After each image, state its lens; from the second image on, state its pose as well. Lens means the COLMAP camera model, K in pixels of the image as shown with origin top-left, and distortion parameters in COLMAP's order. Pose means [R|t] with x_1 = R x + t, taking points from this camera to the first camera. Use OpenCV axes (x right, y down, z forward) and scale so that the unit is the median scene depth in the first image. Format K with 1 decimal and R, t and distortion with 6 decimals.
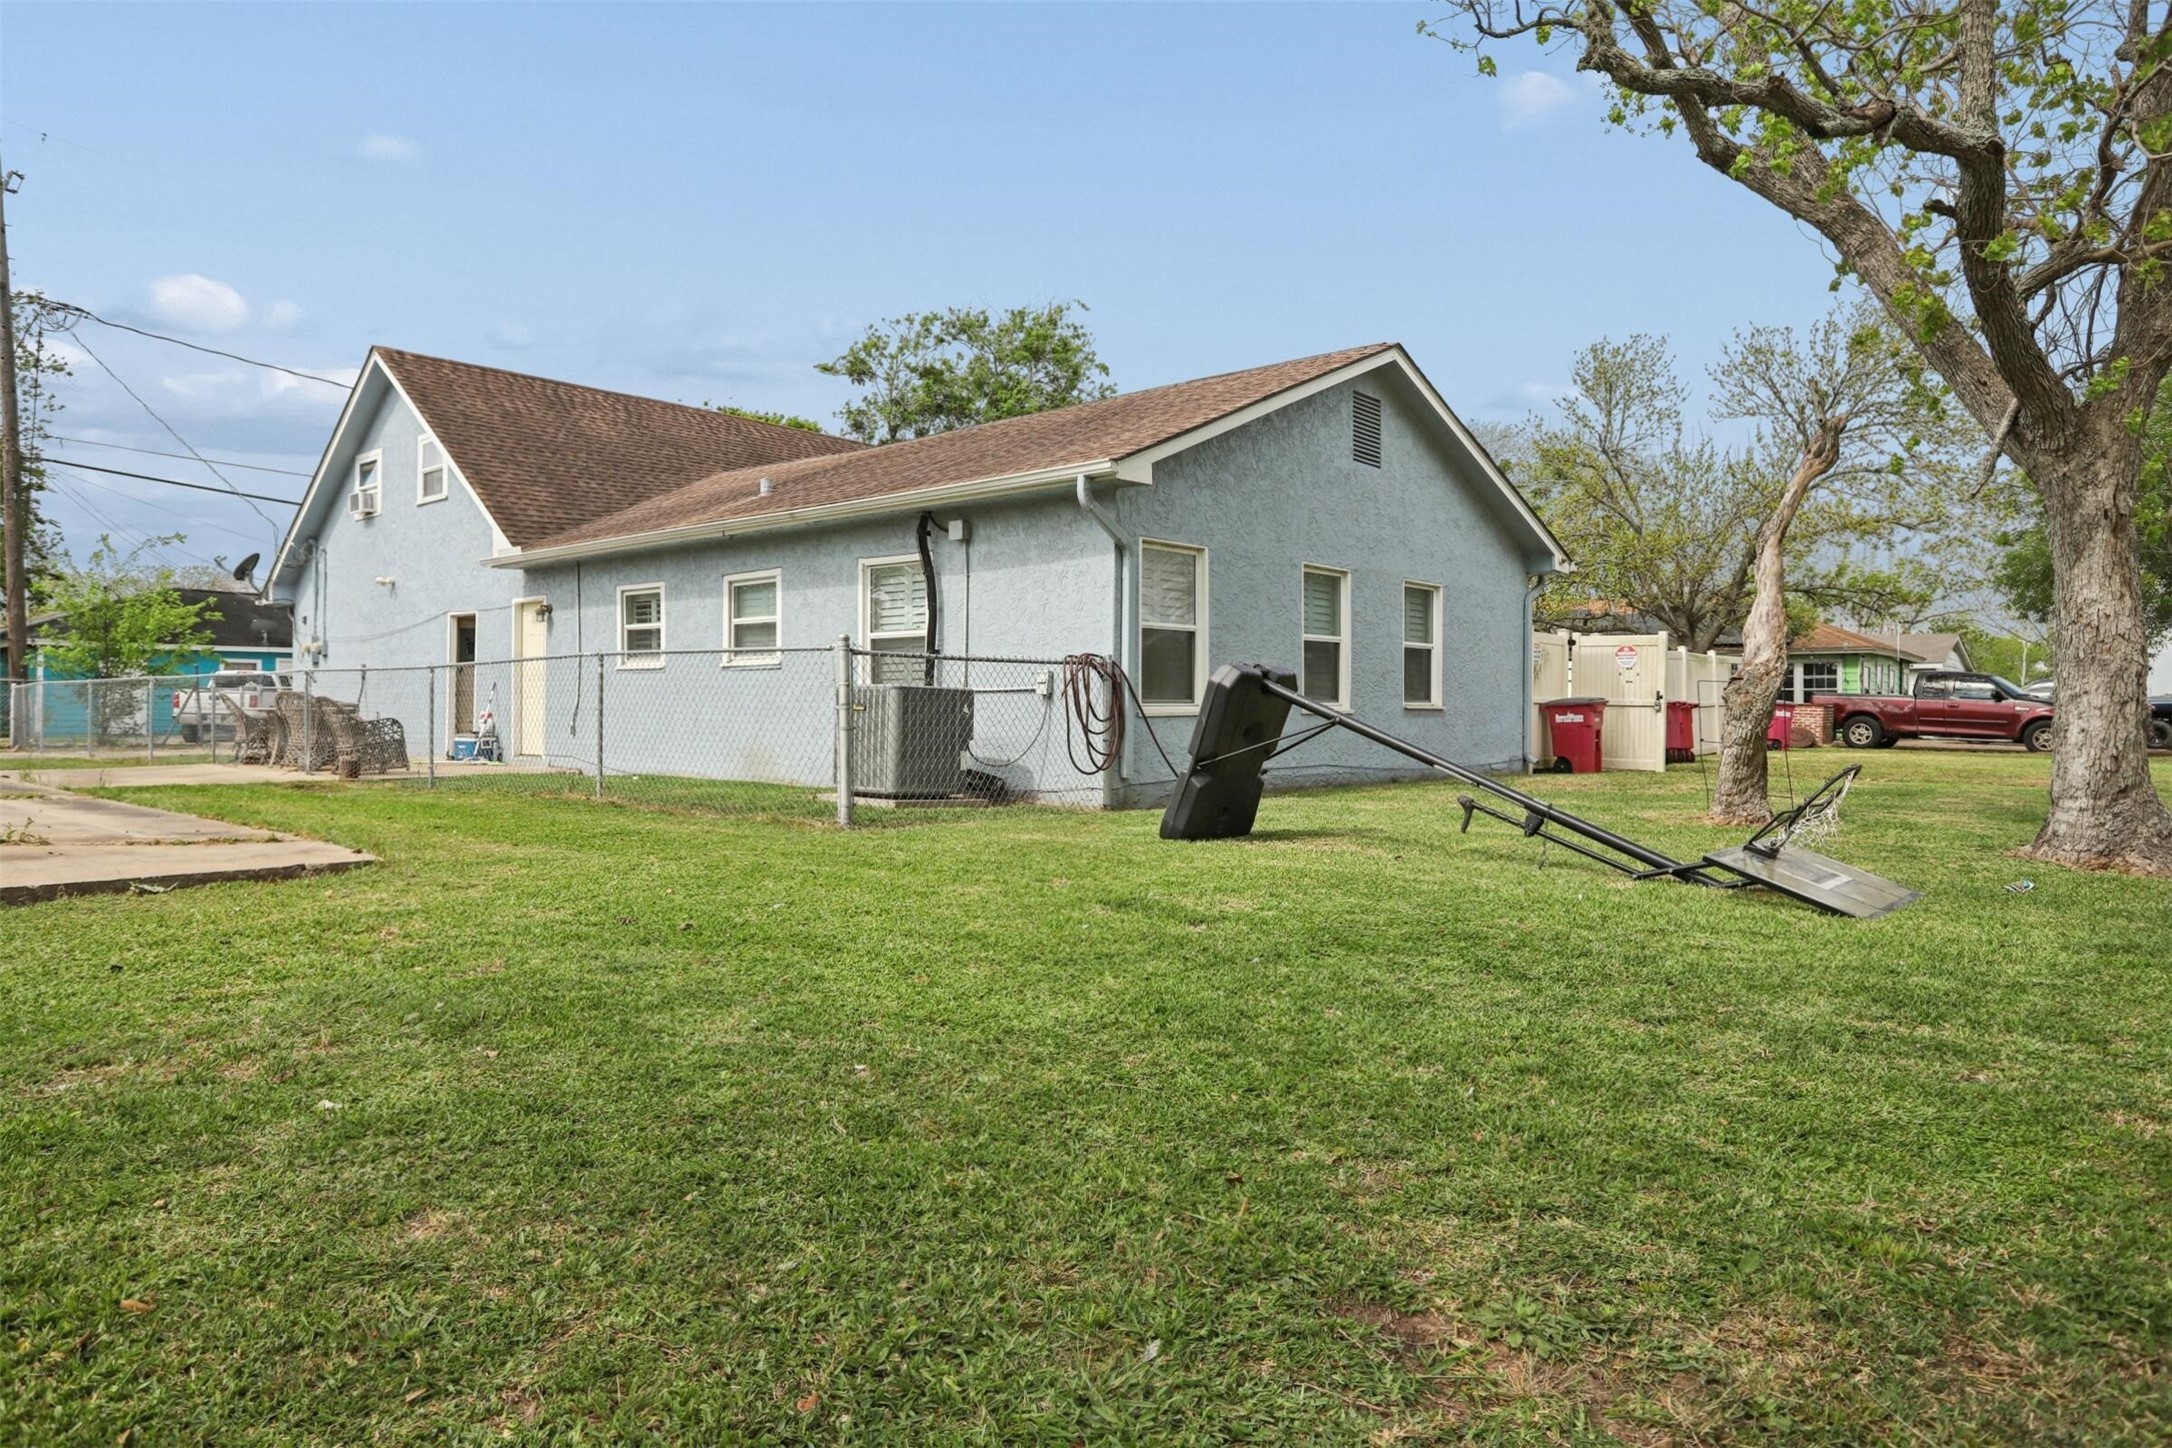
lens RADIAL K [[1291.1, 0, 1087.8], [0, 1291.1, 739.3], [0, 0, 1]] dist [-0.008835, 0.000018]
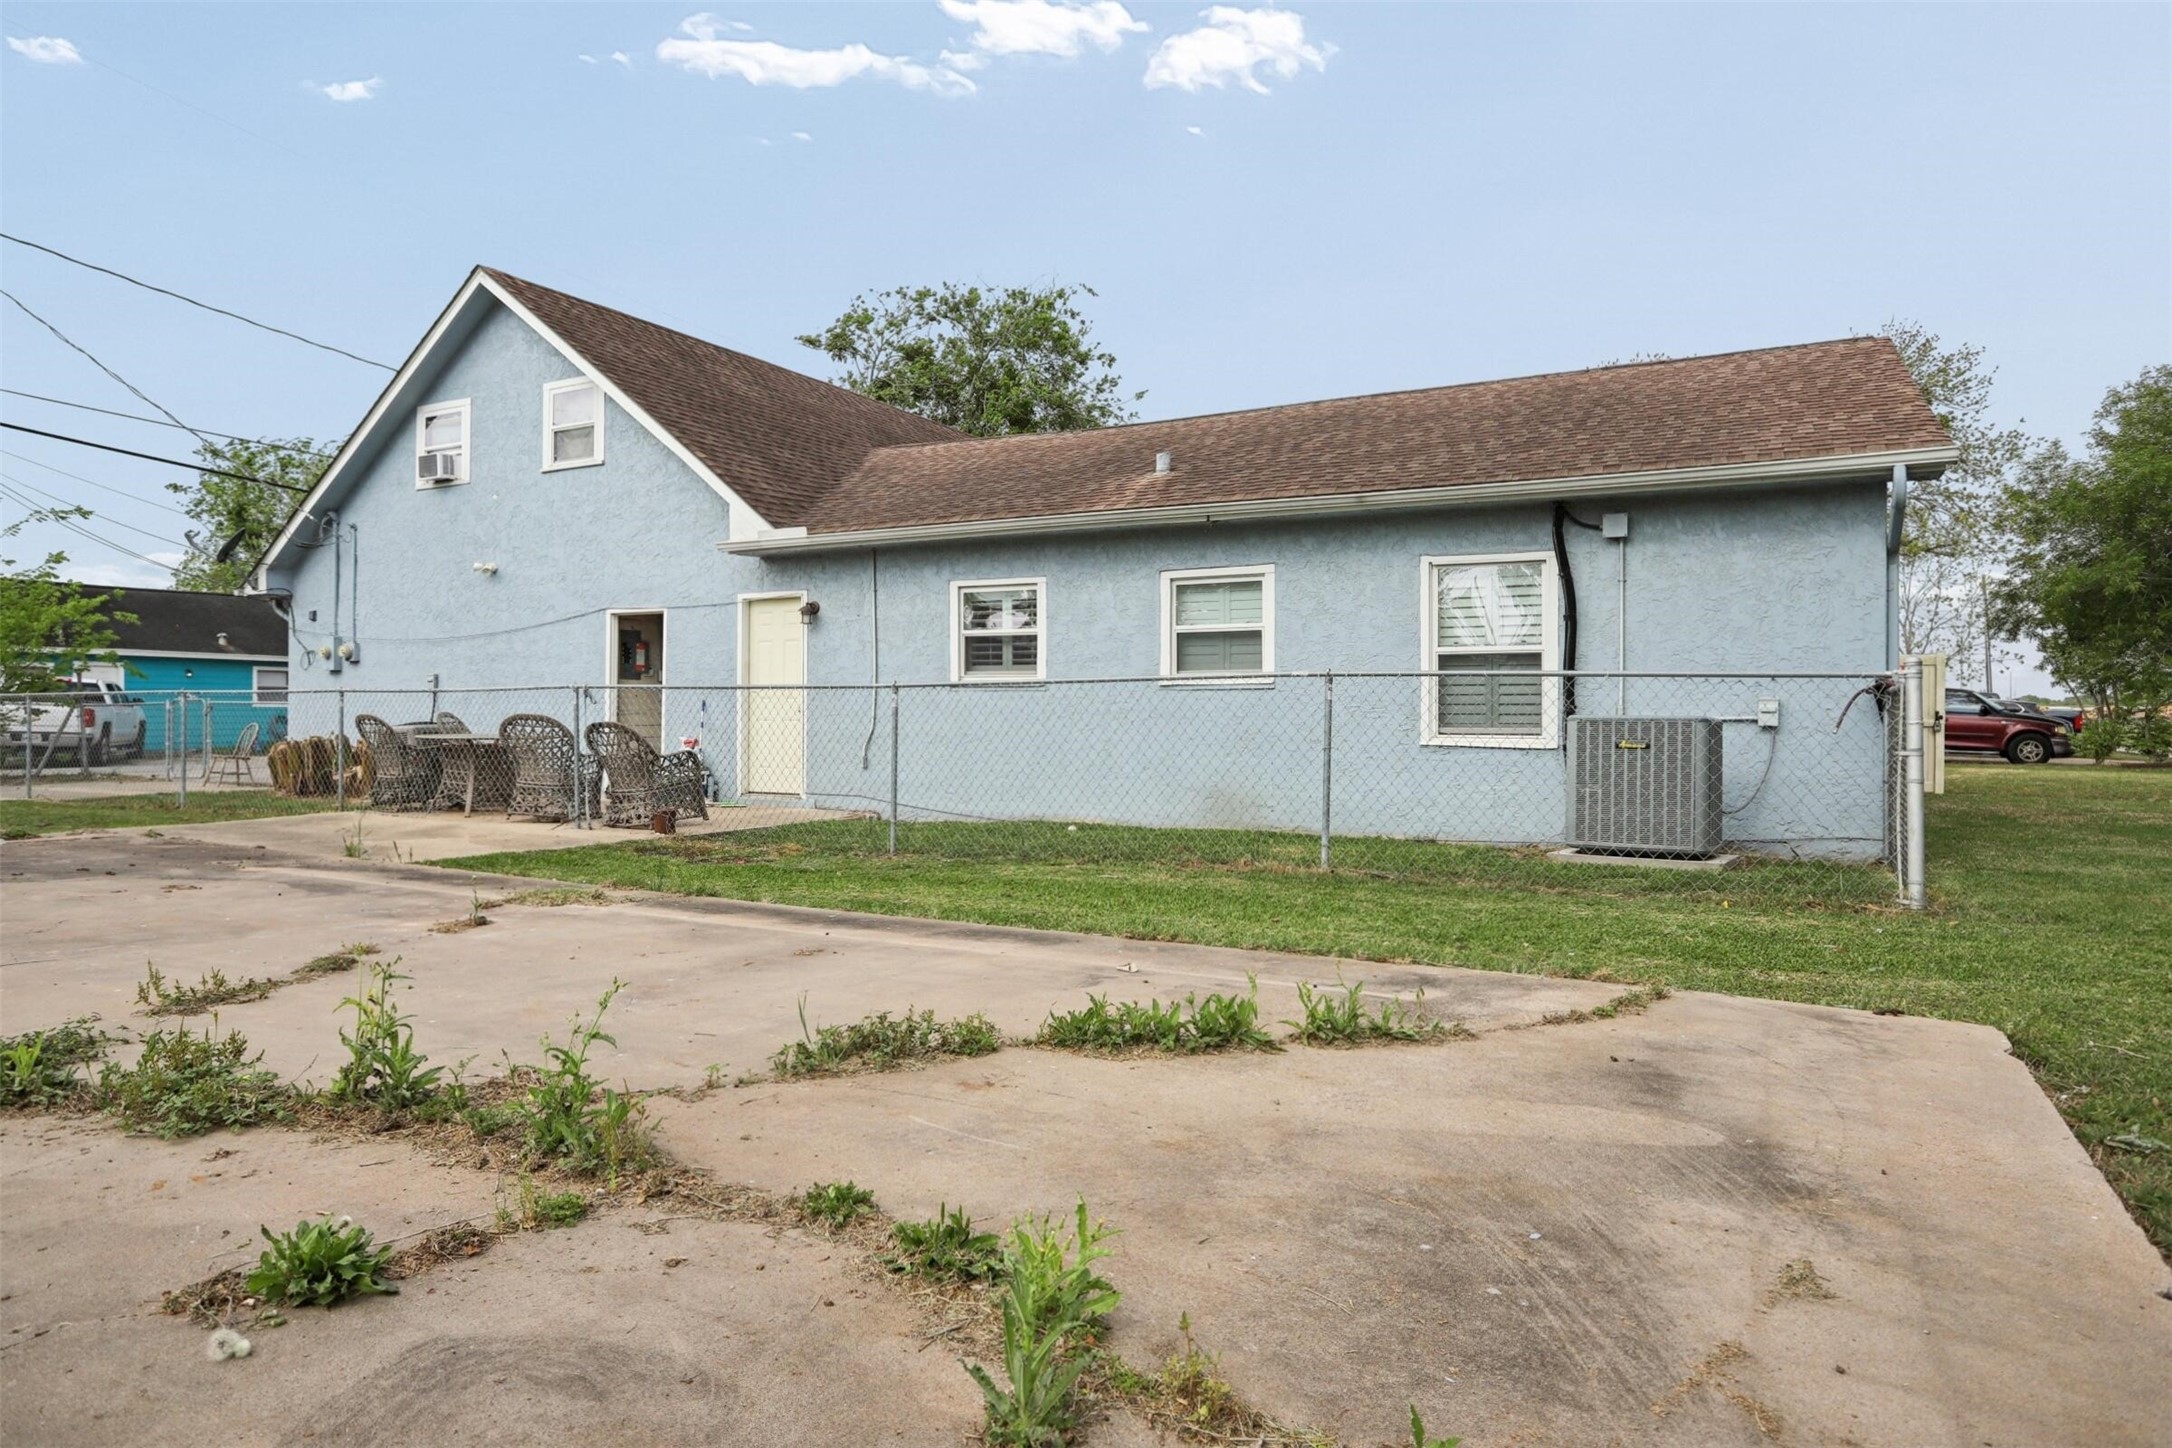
lens RADIAL K [[1291.1, 0, 1086.3], [0, 1291.1, 708.0], [0, 0, 1]] dist [-0.008835, 0.000018]
pose [[0.976808, 0.000159, 0.214115, -0.325138], [0.006070, 0.999577, -0.028432, -0.013785], [-0.214029, 0.029073, 0.976395, 0.157560]]
